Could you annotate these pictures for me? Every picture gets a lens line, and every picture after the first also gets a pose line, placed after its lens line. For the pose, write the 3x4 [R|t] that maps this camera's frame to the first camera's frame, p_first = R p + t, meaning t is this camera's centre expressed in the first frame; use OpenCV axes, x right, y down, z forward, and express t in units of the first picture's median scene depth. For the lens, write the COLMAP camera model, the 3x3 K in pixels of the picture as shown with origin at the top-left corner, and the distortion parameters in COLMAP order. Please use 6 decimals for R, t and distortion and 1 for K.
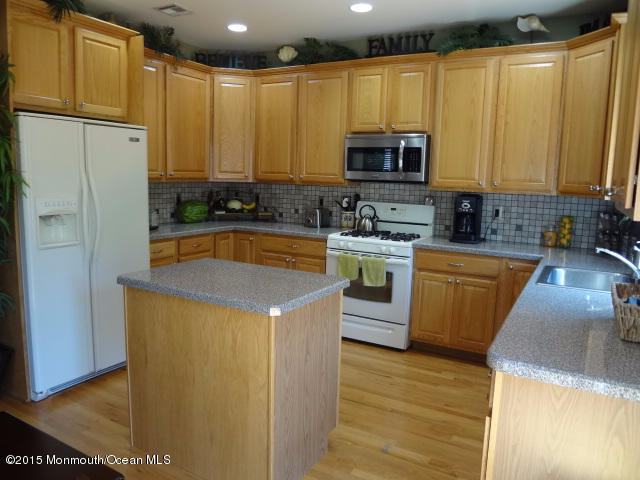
lens RADIAL K [[476.6, 0, 320.2], [0, 476.6, 238.3], [0, 0, 1]] dist [-0.055525, 0.018324]
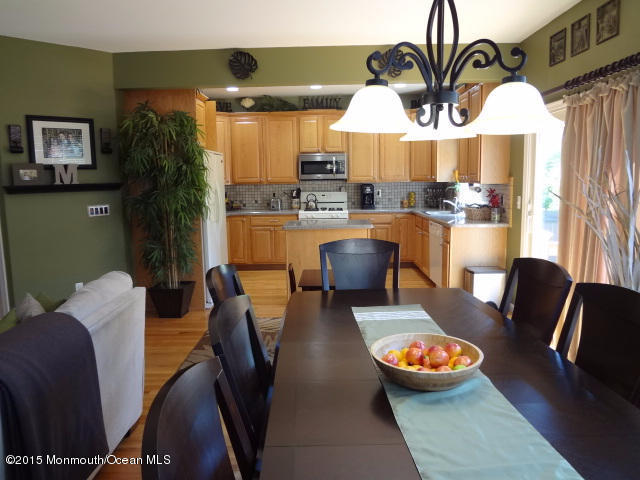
lens RADIAL K [[476.6, 0, 316.3], [0, 476.6, 241.8], [0, 0, 1]] dist [-0.055525, 0.018324]
pose [[0.876369, -0.108476, 0.469266, -0.768061], [0.105464, 0.993882, 0.032789, 0.052858], [-0.469952, 0.020755, 0.882448, -0.579526]]
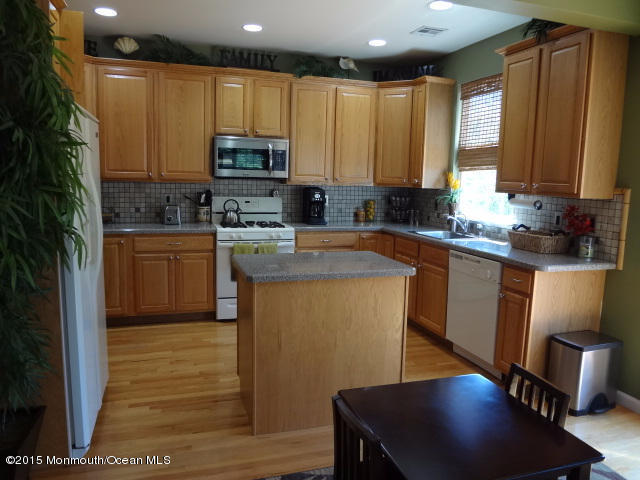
lens RADIAL K [[476.6, 0, 316.4], [0, 476.6, 241.4], [0, 0, 1]] dist [-0.055525, 0.018324]
pose [[0.677713, -0.111546, 0.726817, -0.623913], [0.091140, 0.993548, 0.067498, -0.030917], [-0.729657, 0.020498, 0.683506, 0.098798]]
